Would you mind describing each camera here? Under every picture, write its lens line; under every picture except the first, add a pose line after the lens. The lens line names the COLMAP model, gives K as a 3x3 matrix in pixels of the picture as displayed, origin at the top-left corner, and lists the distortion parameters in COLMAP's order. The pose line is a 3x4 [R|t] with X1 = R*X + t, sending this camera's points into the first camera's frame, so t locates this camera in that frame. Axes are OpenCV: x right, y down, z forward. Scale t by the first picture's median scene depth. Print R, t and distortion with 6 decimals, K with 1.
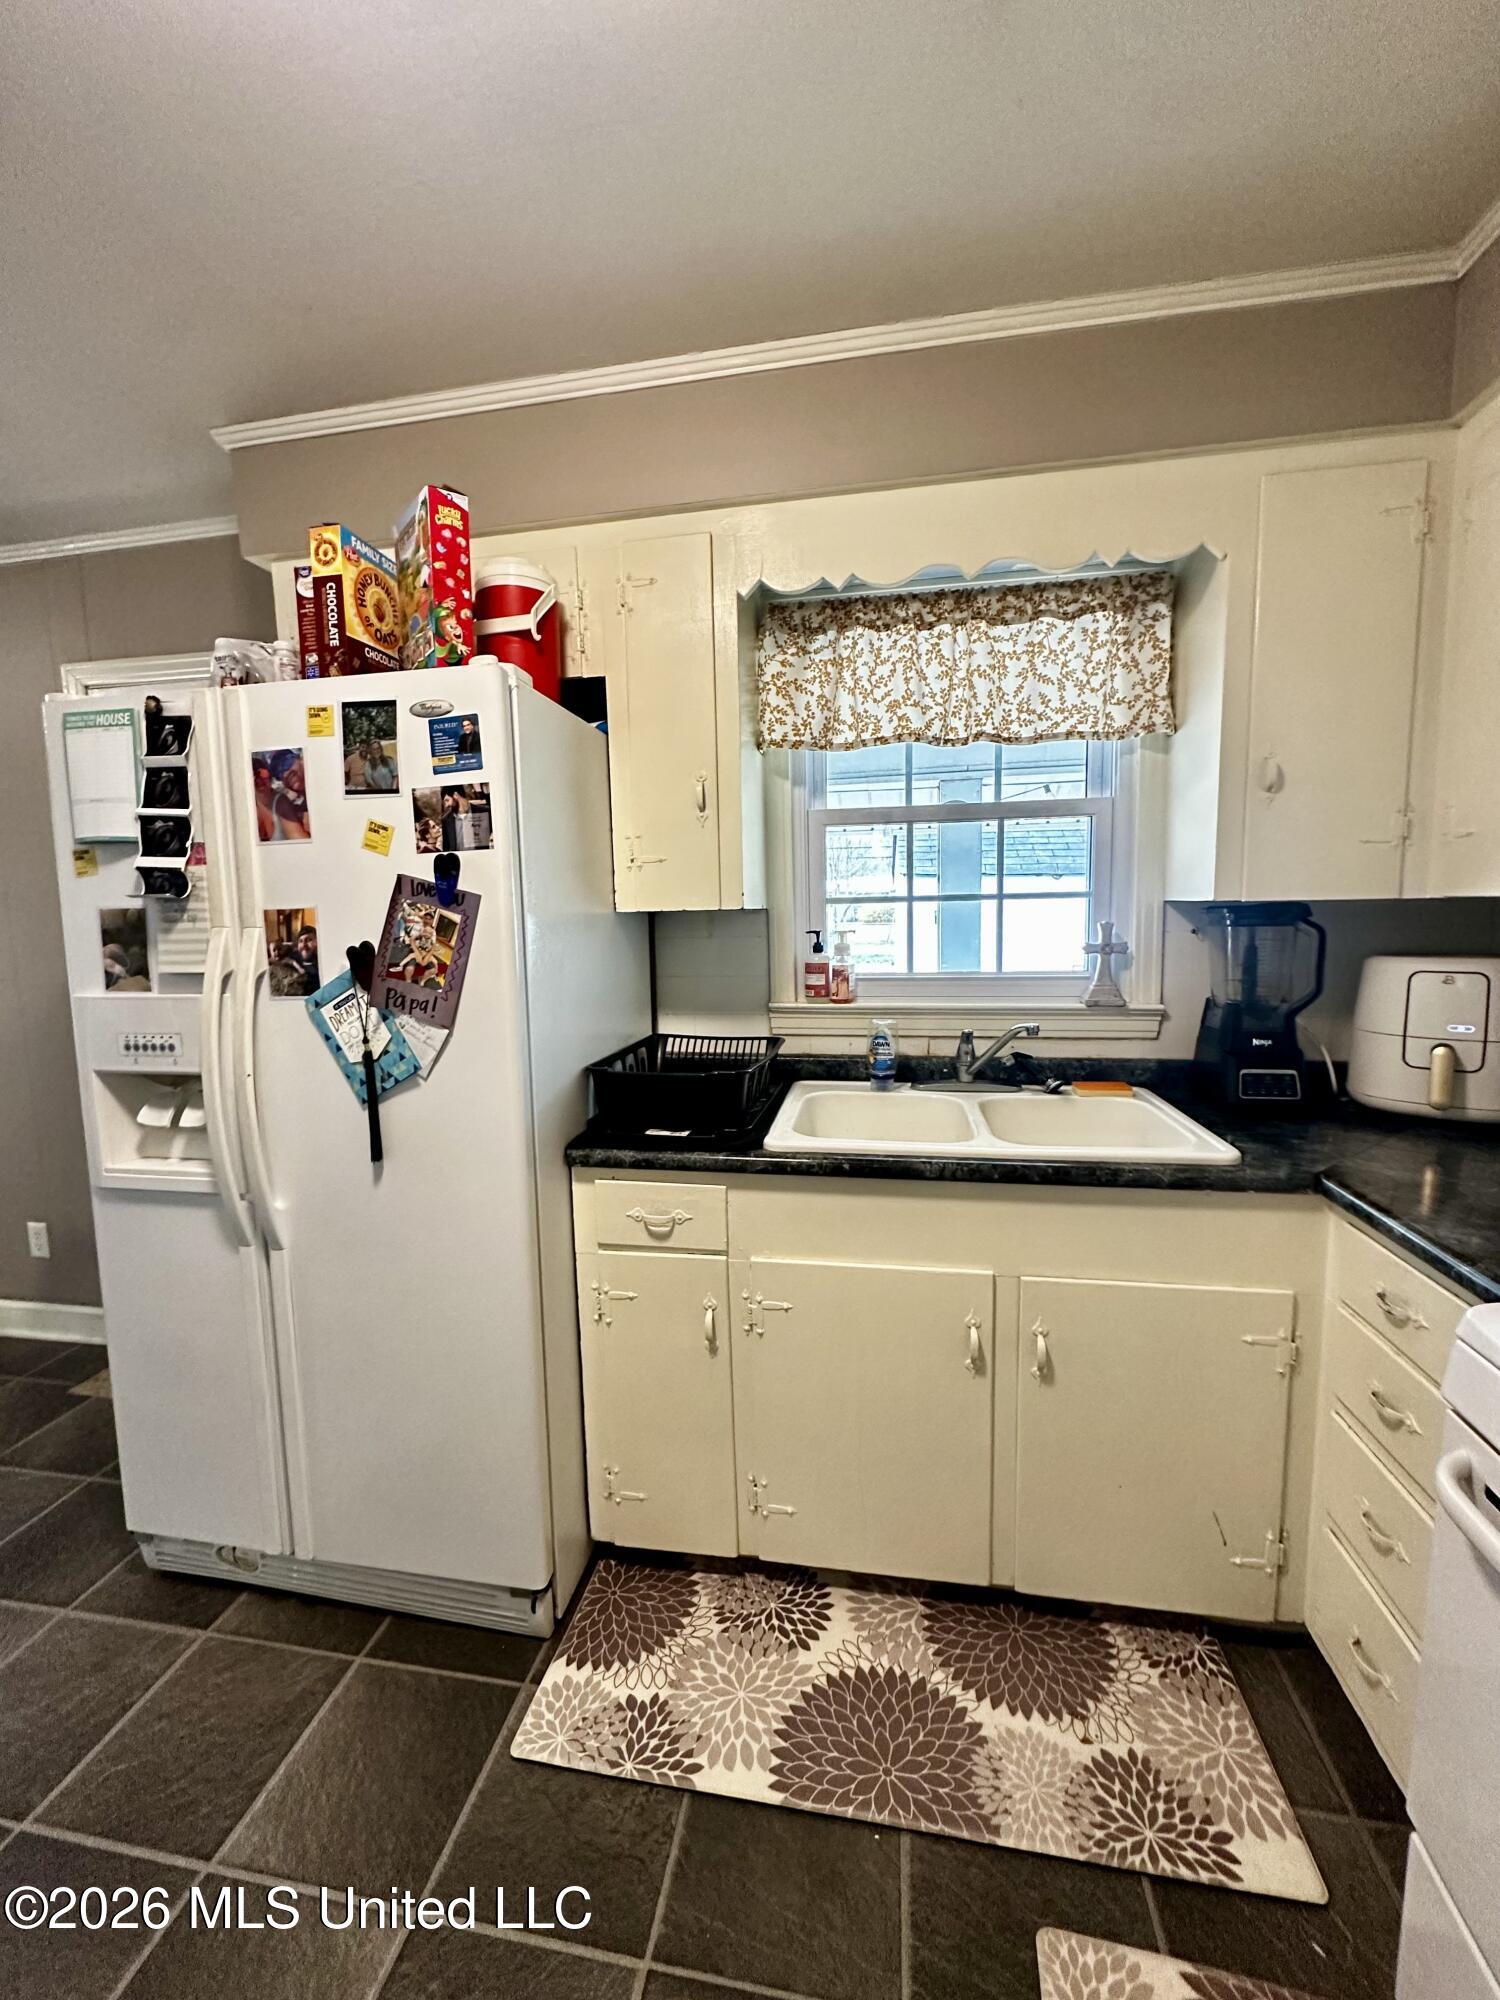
lens RADIAL K [[793.9, 0, 748.9], [0, 793.9, 994.3], [0, 0, 1]] dist [-0.003098, -0.000074]
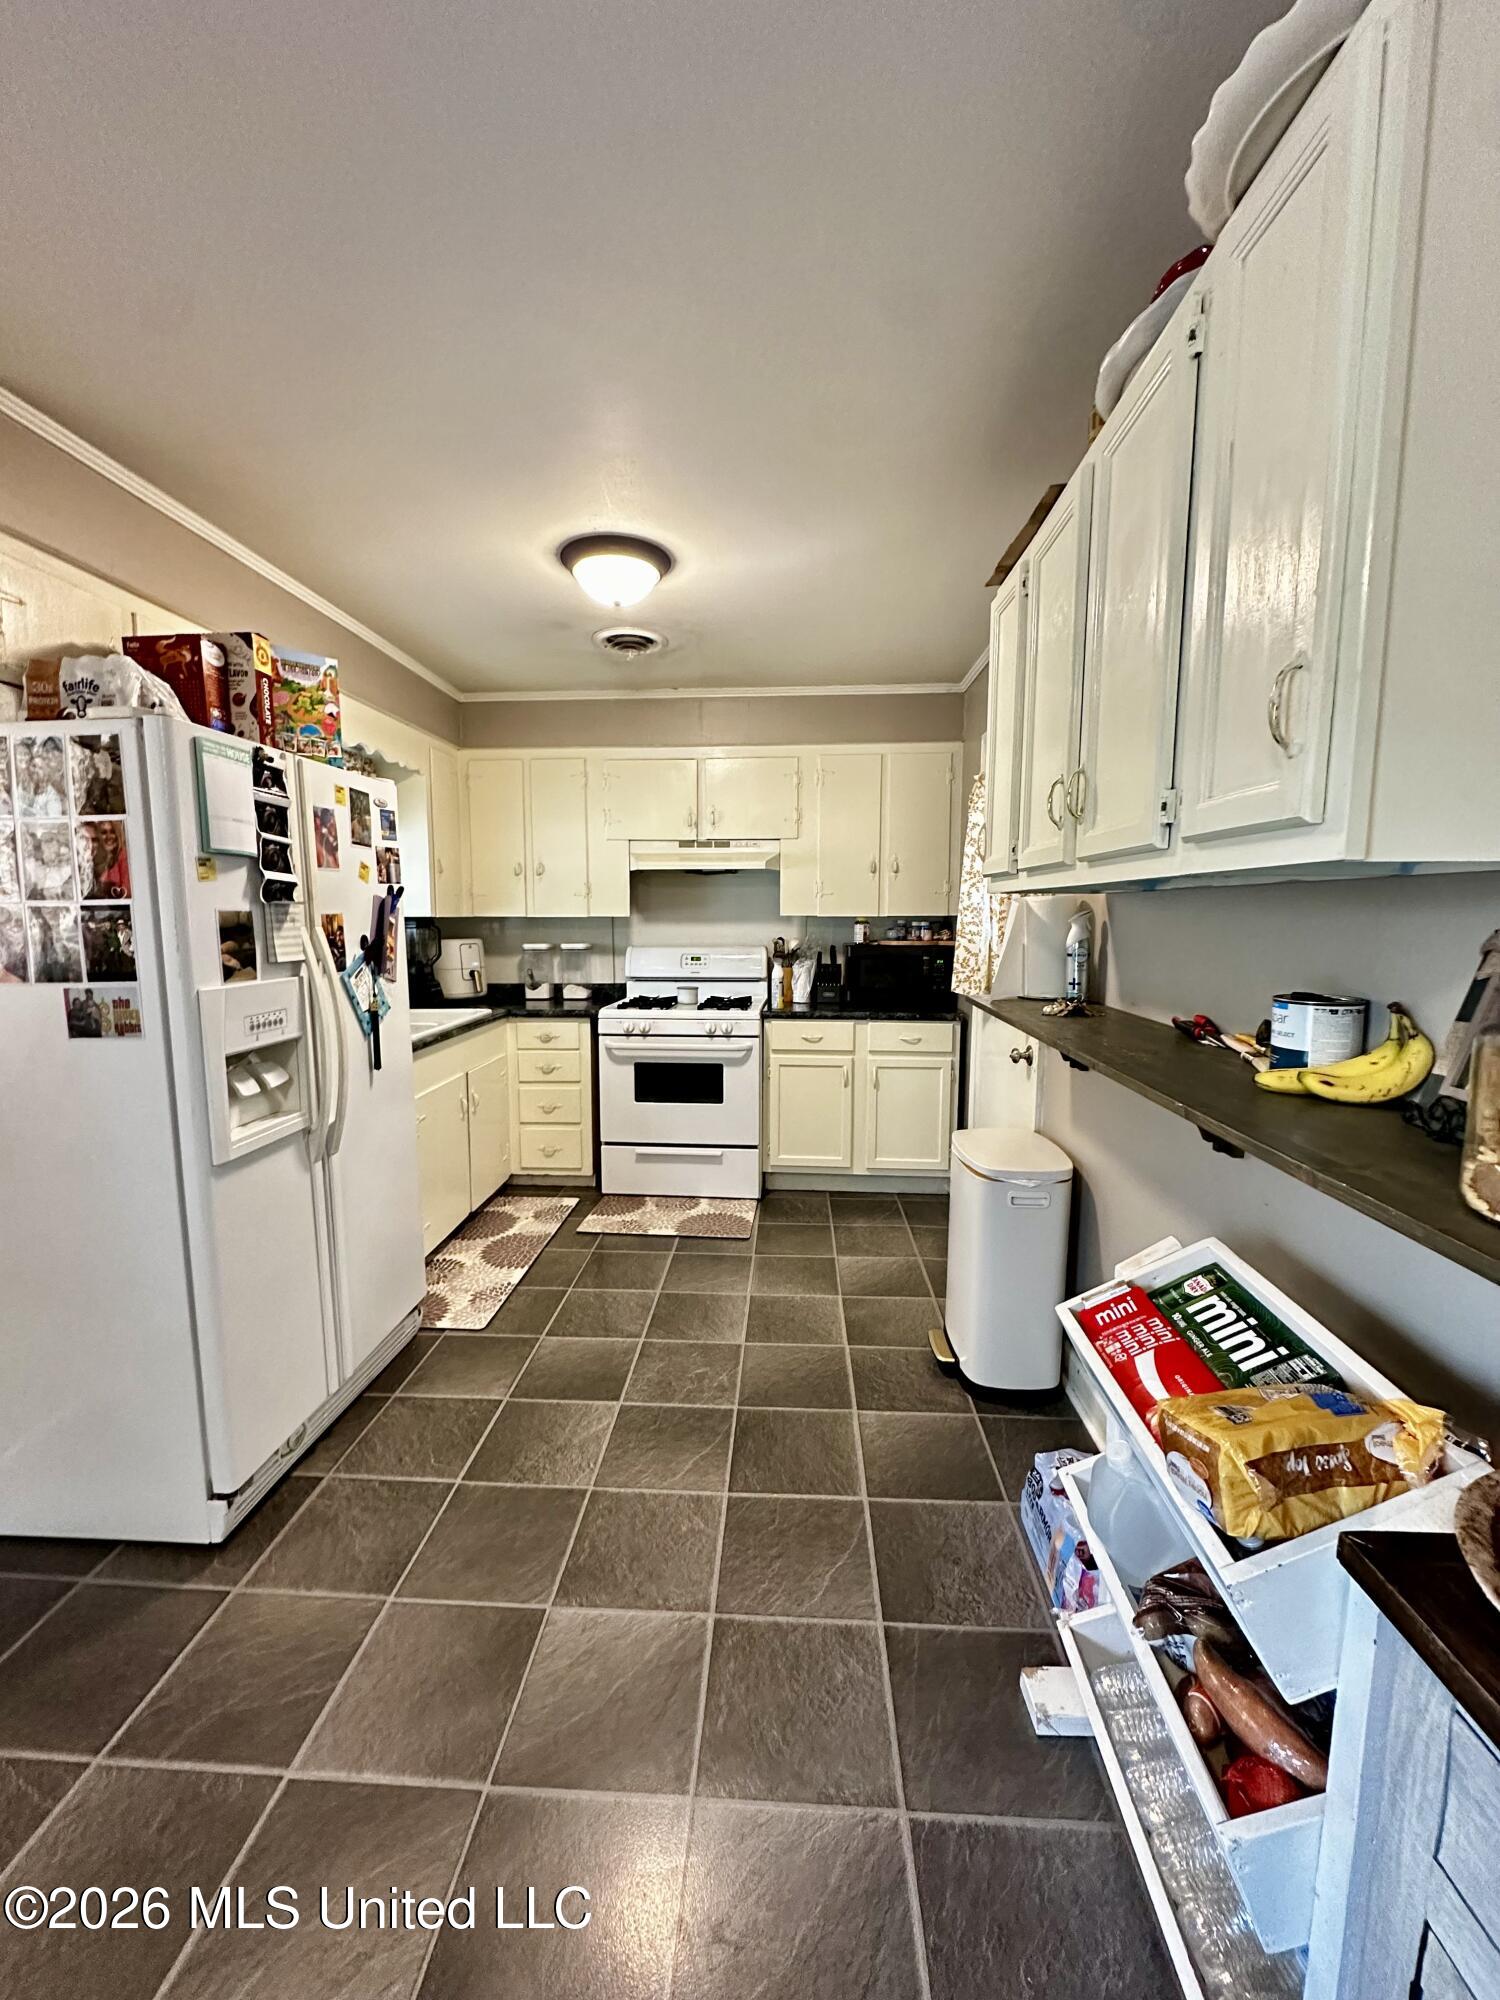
lens RADIAL K [[793.9, 0, 749.6], [0, 793.9, 1003.9], [0, 0, 1]] dist [-0.003098, -0.000074]
pose [[-0.123762, -0.094254, 0.987825, -2.165826], [0.108868, 0.988180, 0.107927, -0.016088], [-0.986322, 0.120900, -0.112038, 0.411909]]
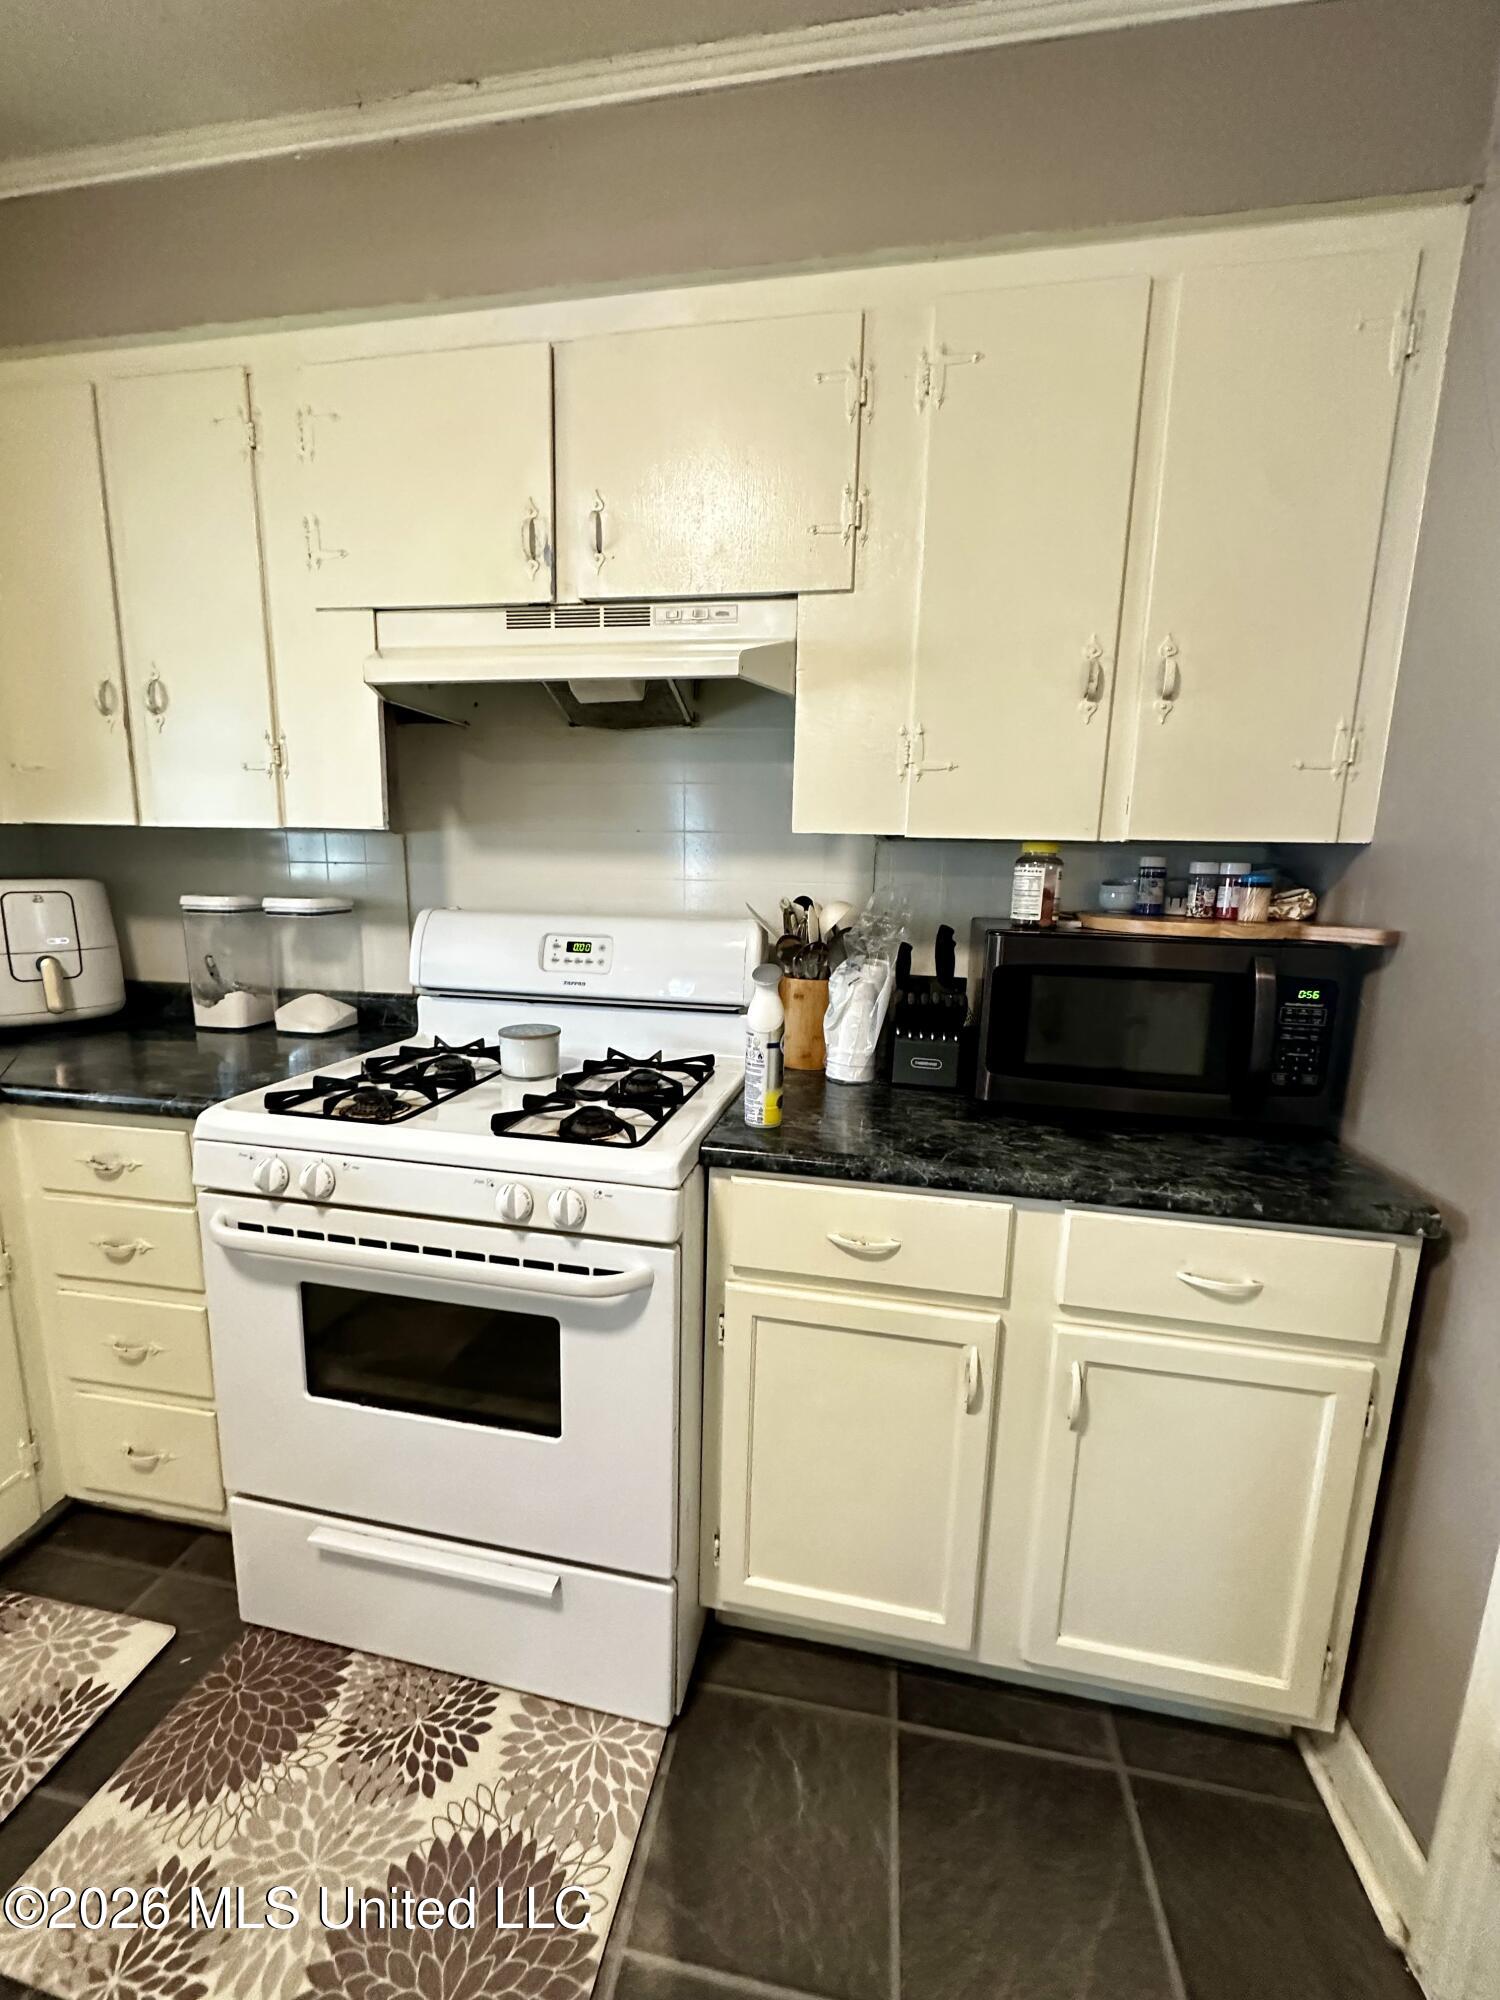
lens RADIAL K [[793.9, 0, 750.6], [0, 793.9, 994.6], [0, 0, 1]] dist [-0.003098, -0.000074]
pose [[-0.007026, -0.151906, 0.988370, -0.276328], [0.085212, 0.984708, 0.151949, 0.033434], [-0.996338, 0.085289, 0.006026, -0.001241]]
